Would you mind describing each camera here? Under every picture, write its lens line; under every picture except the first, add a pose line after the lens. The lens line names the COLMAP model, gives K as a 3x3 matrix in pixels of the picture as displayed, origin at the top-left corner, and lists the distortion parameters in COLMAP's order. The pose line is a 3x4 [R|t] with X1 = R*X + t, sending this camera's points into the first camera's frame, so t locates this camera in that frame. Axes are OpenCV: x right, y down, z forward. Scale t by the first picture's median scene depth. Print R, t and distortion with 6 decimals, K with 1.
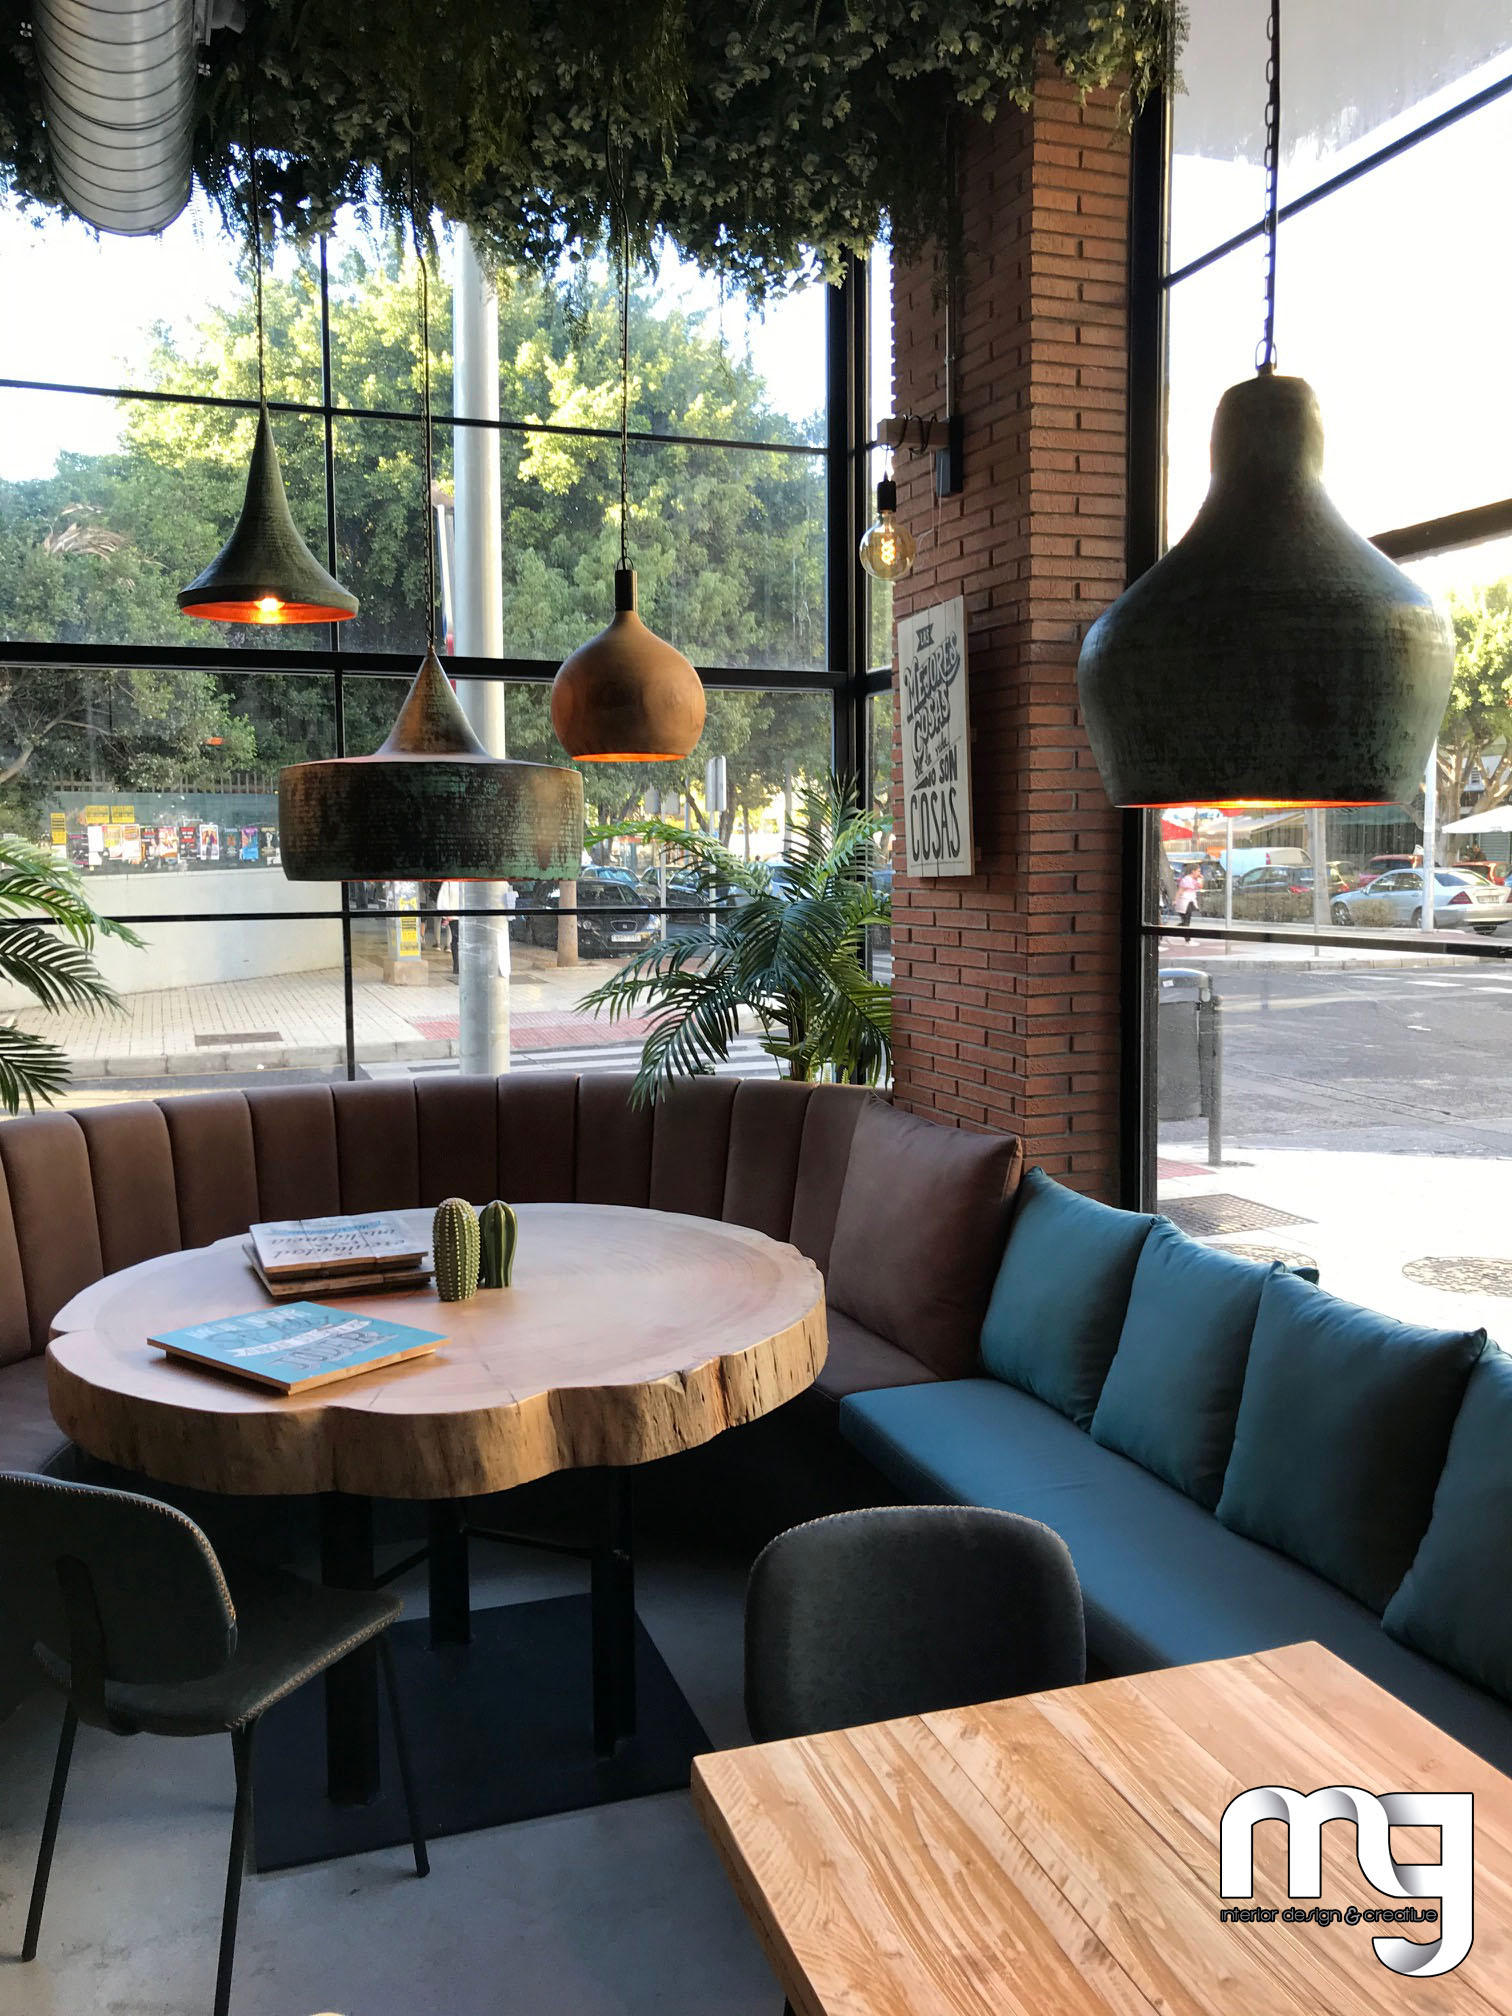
lens RADIAL K [[1633.3, 0, 761.2], [0, 1633.3, 1004.2], [0, 0, 1]] dist [0.046824, -0.170272]
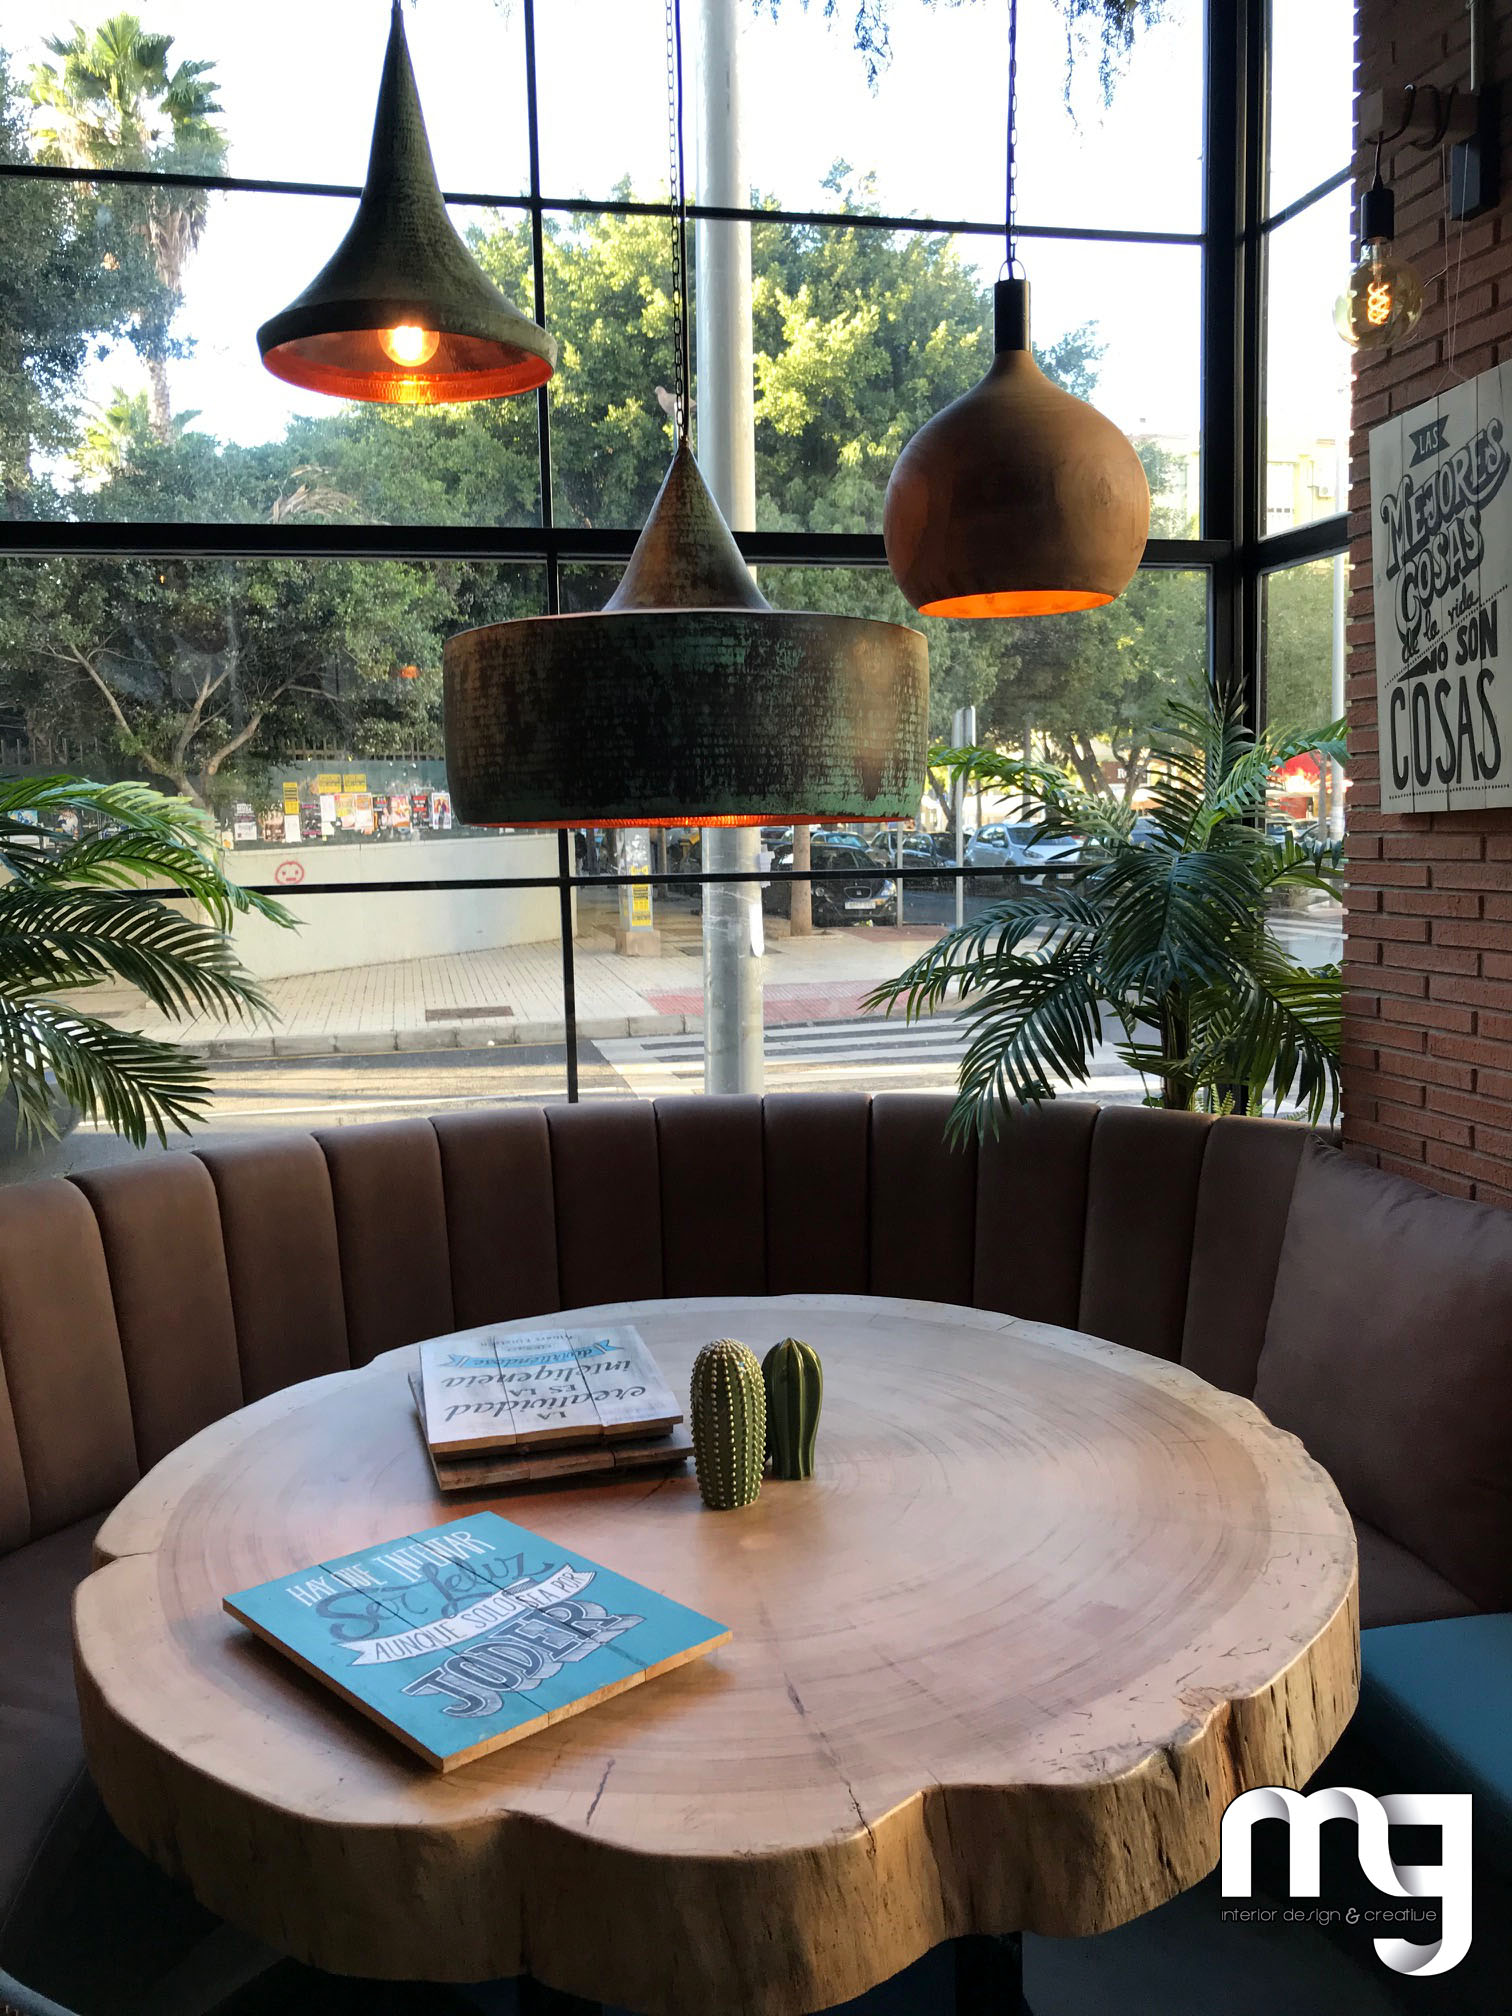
lens RADIAL K [[1638.4, 0, 759.7], [0, 1638.4, 1046.2], [0, 0, 1]] dist [0.012837, -0.081294]
pose [[0.990291, 0.003741, -0.138956, -0.064987], [0.002645, 0.998949, 0.045749, -0.014200], [0.138981, -0.045672, 0.989241, 0.288711]]
